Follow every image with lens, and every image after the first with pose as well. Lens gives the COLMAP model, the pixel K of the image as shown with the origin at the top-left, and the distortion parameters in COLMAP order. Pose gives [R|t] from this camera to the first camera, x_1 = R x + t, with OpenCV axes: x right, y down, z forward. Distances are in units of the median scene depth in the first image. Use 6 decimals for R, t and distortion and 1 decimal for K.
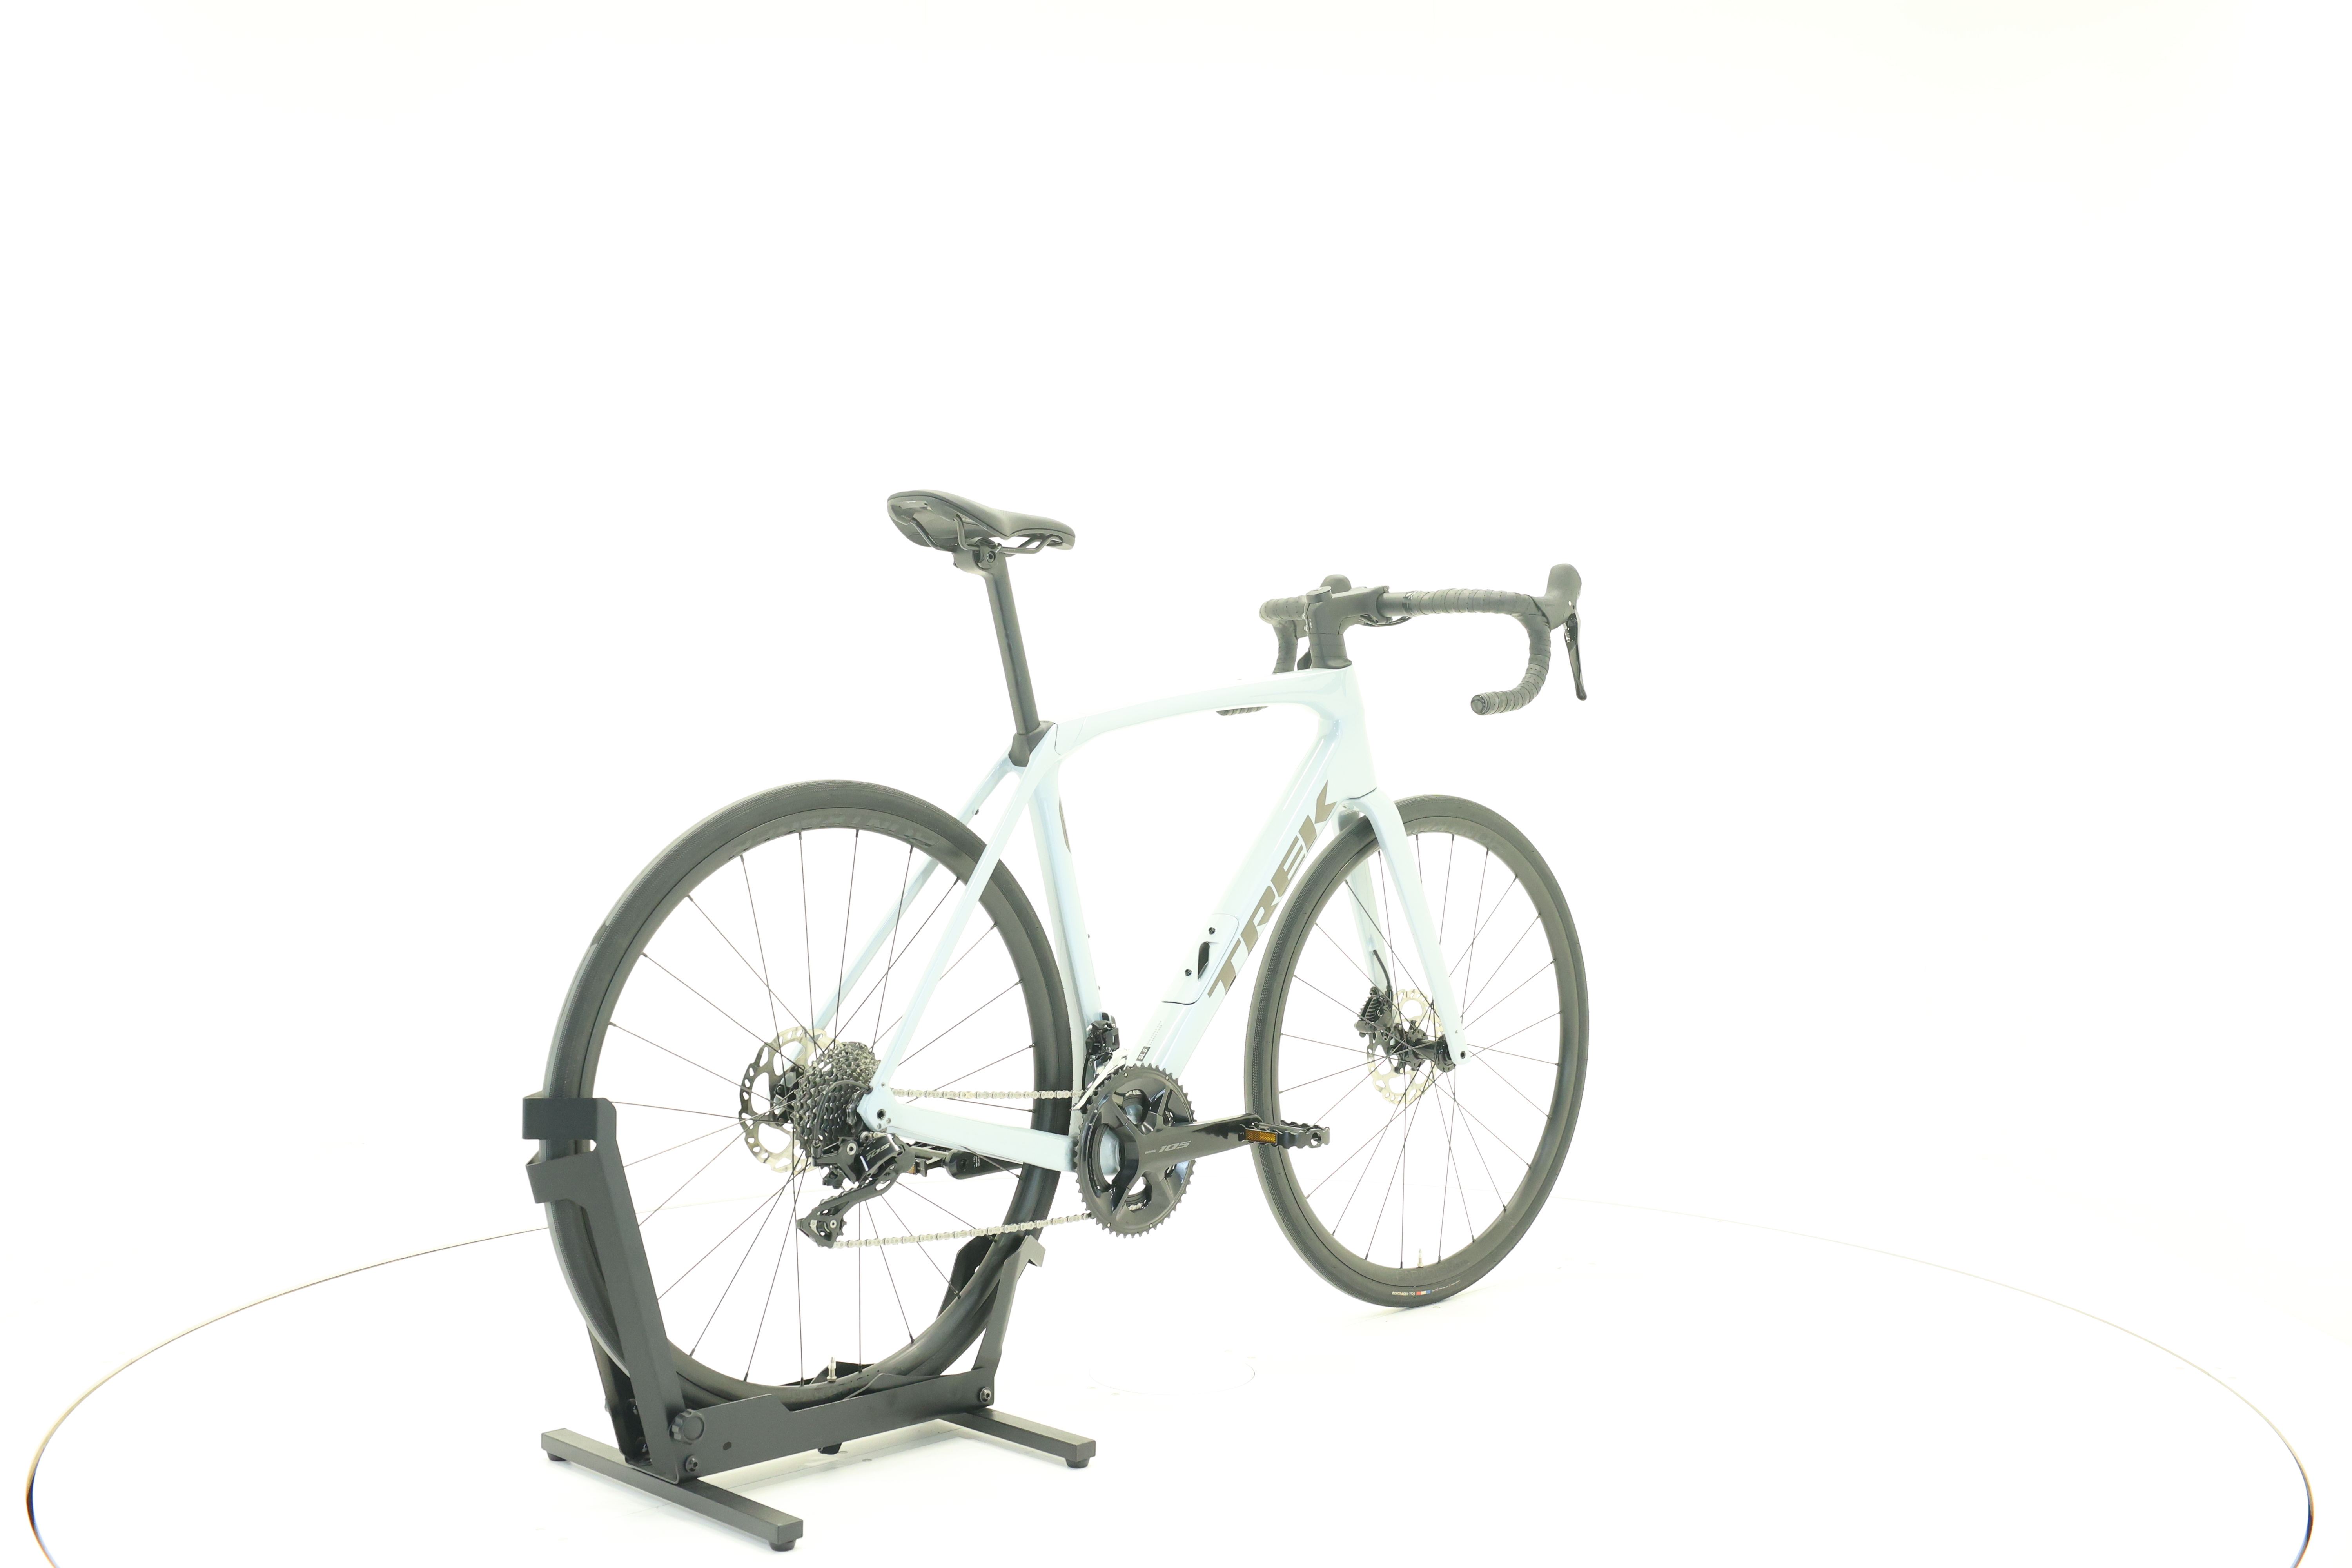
lens RADIAL K [[2486.7, 0, 1174.8], [0, 2486.7, 777.0], [0, 0, 1]] dist [0.083343, 0.000000]
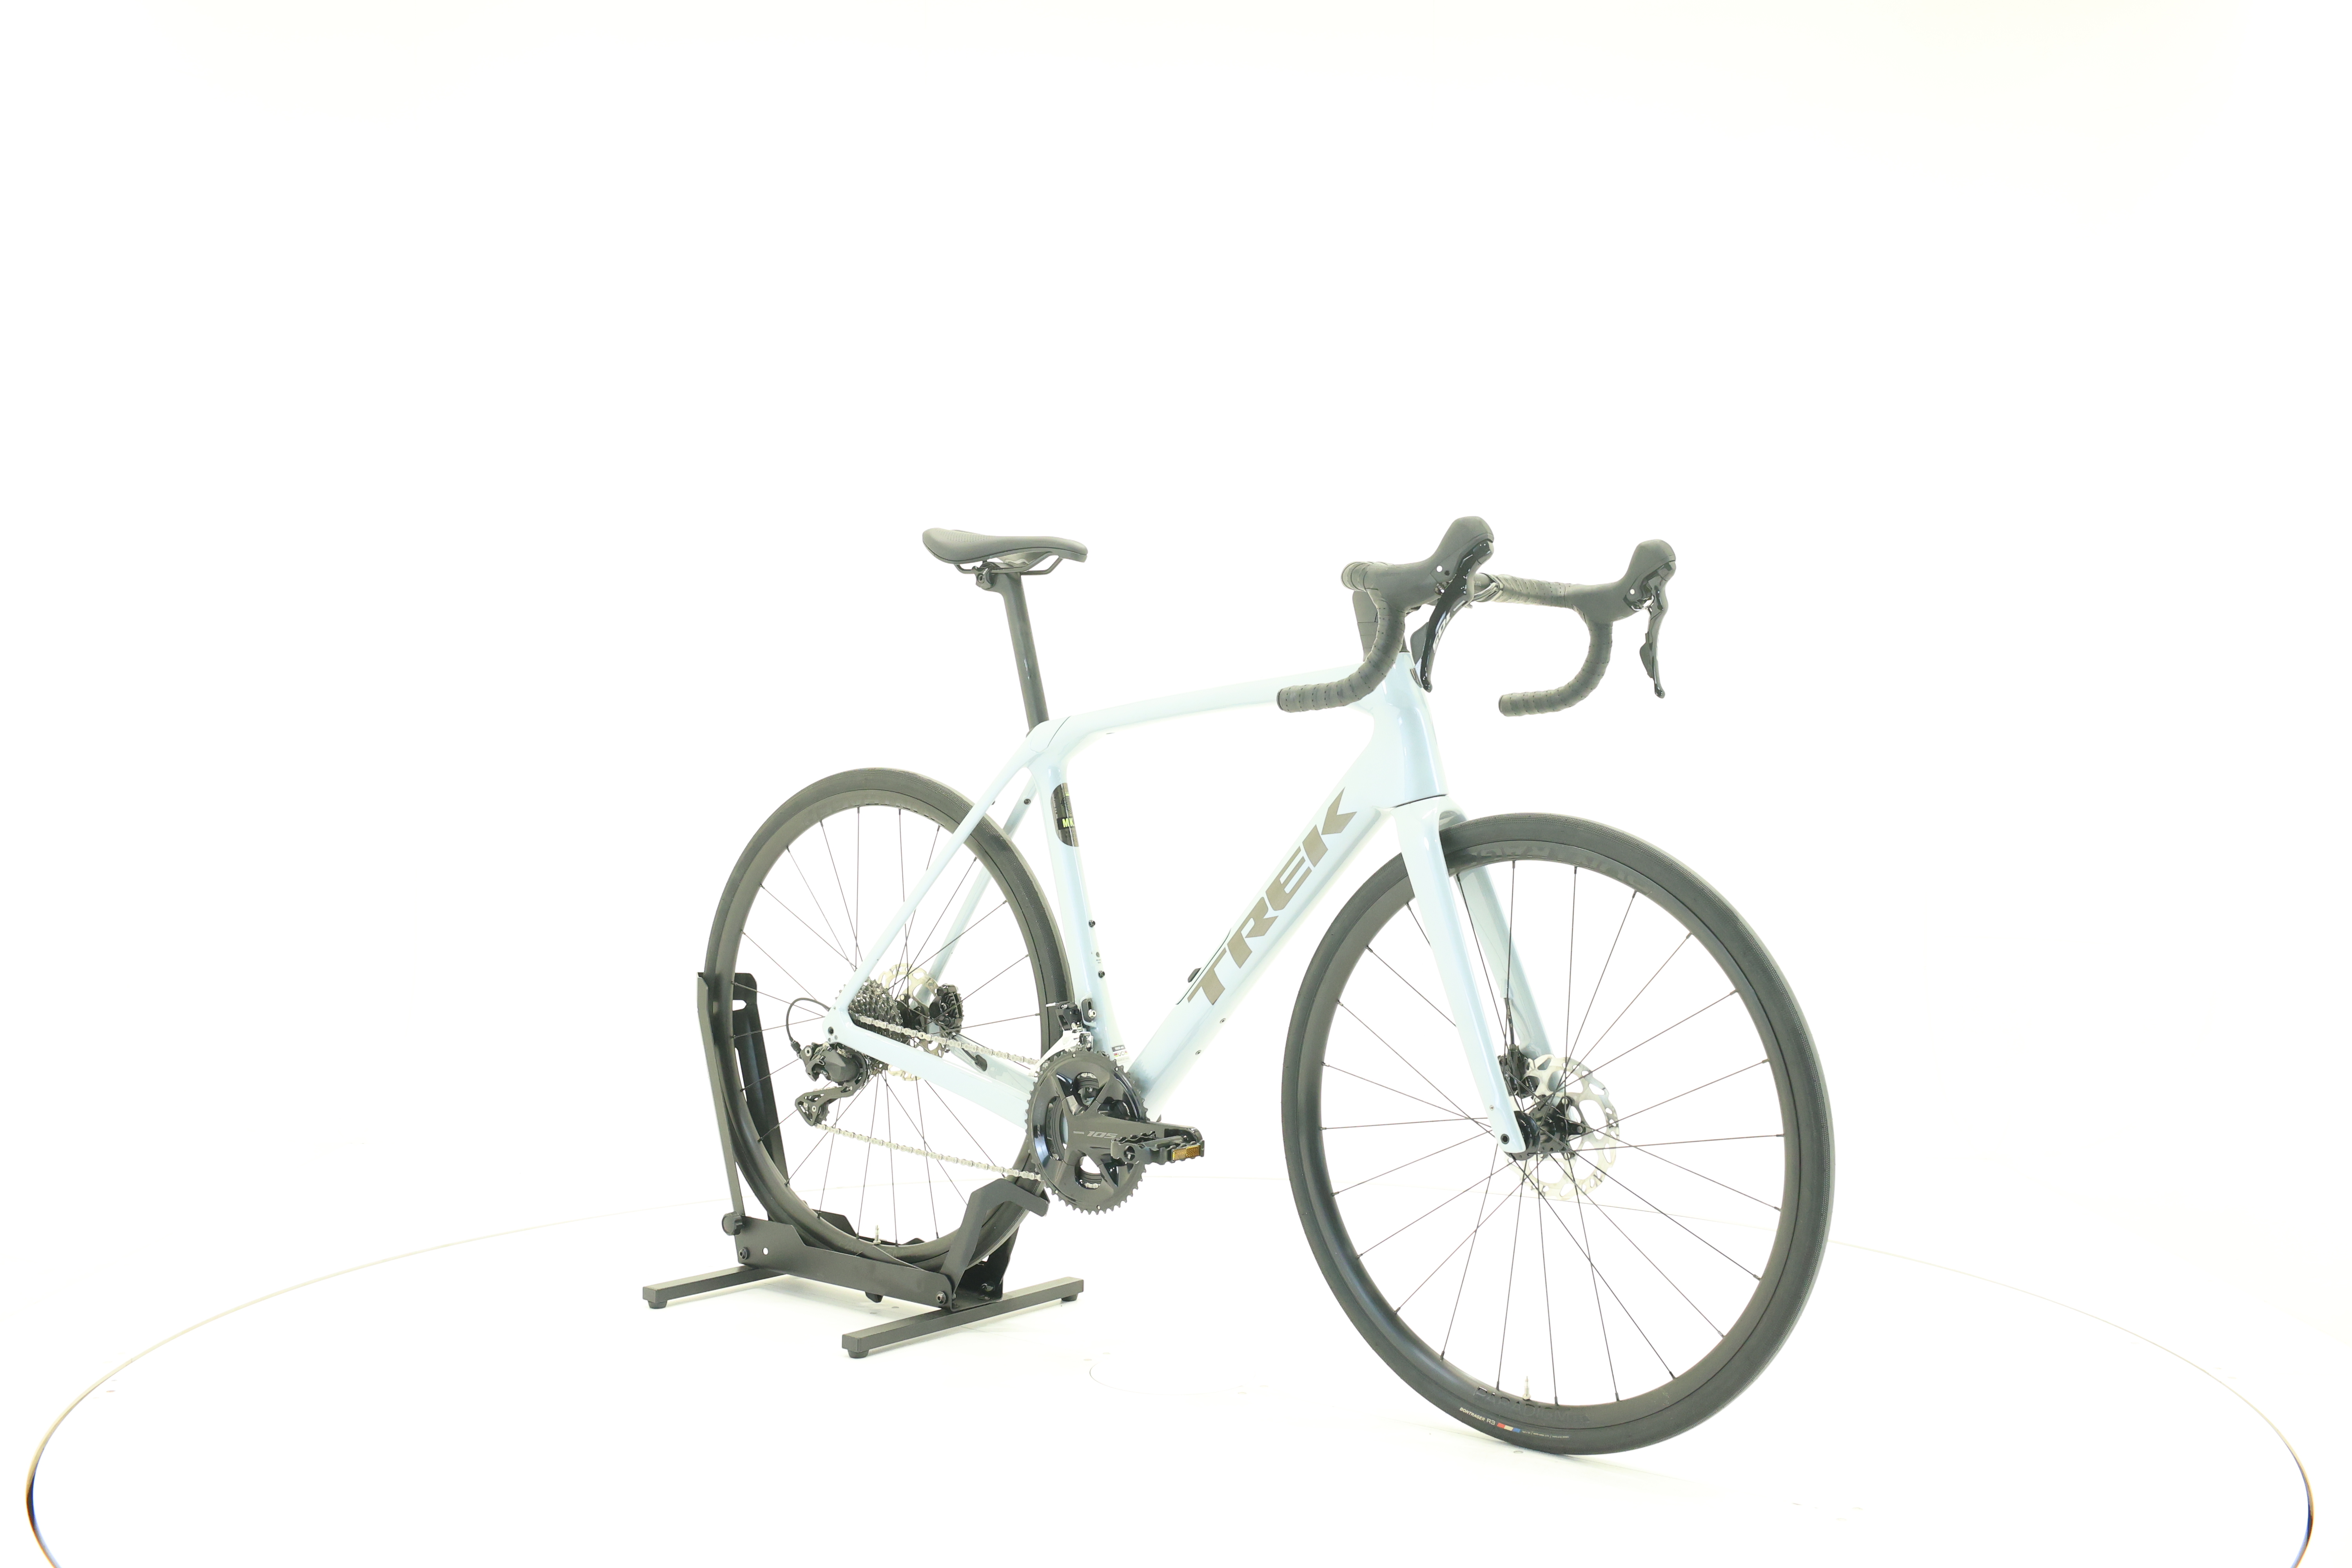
lens RADIAL K [[2486.7, 0, 1193.0], [0, 2486.7, 784.7], [0, 0, 1]] dist [0.083343, 0.000000]
pose [[0.134128, -0.012762, -0.990882, 1.049383], [-0.061539, 0.997880, -0.021182, 0.024707], [0.989051, 0.063819, 0.133058, 0.912607]]
